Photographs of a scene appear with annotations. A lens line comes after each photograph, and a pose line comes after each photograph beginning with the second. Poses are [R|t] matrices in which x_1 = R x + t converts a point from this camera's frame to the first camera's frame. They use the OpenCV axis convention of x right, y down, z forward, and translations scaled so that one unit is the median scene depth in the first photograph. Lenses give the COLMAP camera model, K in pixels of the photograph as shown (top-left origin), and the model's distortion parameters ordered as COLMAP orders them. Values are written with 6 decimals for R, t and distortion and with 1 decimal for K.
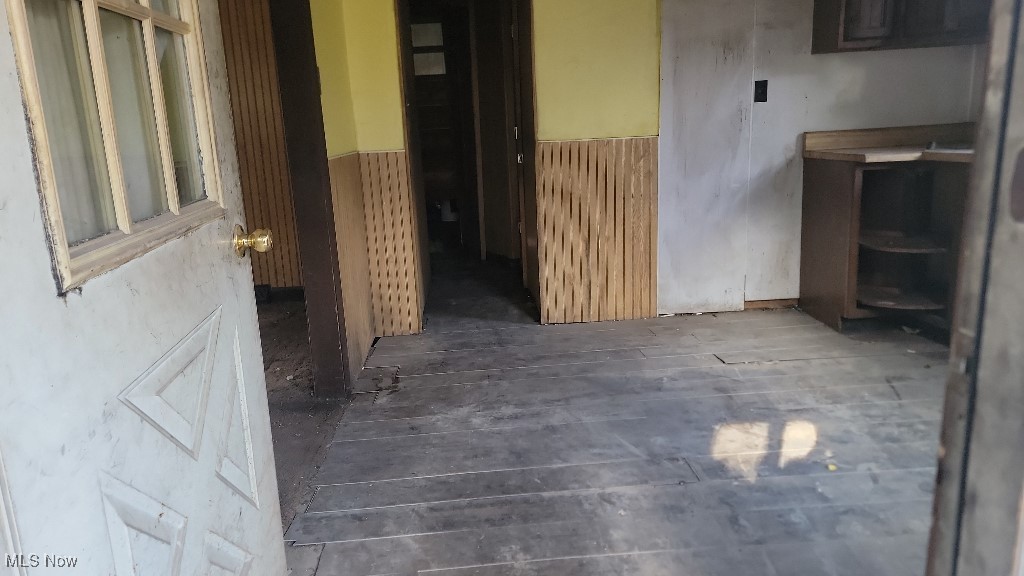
lens RADIAL K [[714.6, 0, 508.2], [0, 714.6, 285.9], [0, 0, 1]] dist [0.074851, -0.043651]
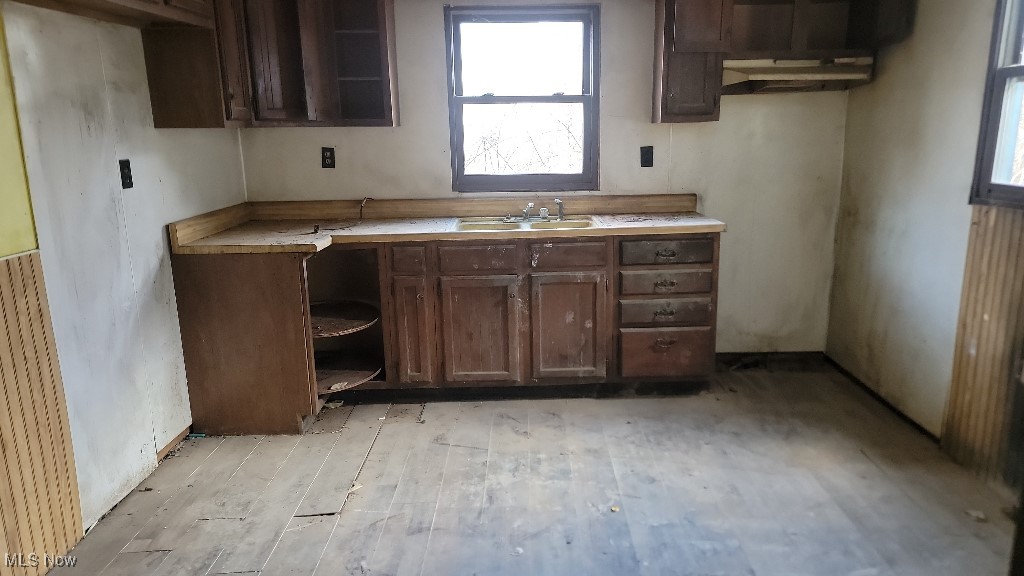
lens RADIAL K [[714.6, 0, 510.9], [0, 714.6, 293.7], [0, 0, 1]] dist [0.074851, -0.043651]
pose [[0.044748, -0.179665, 0.982709, -0.409034], [0.236427, 0.957654, 0.164319, -0.199669], [-0.970618, 0.224986, 0.085331, 0.643837]]
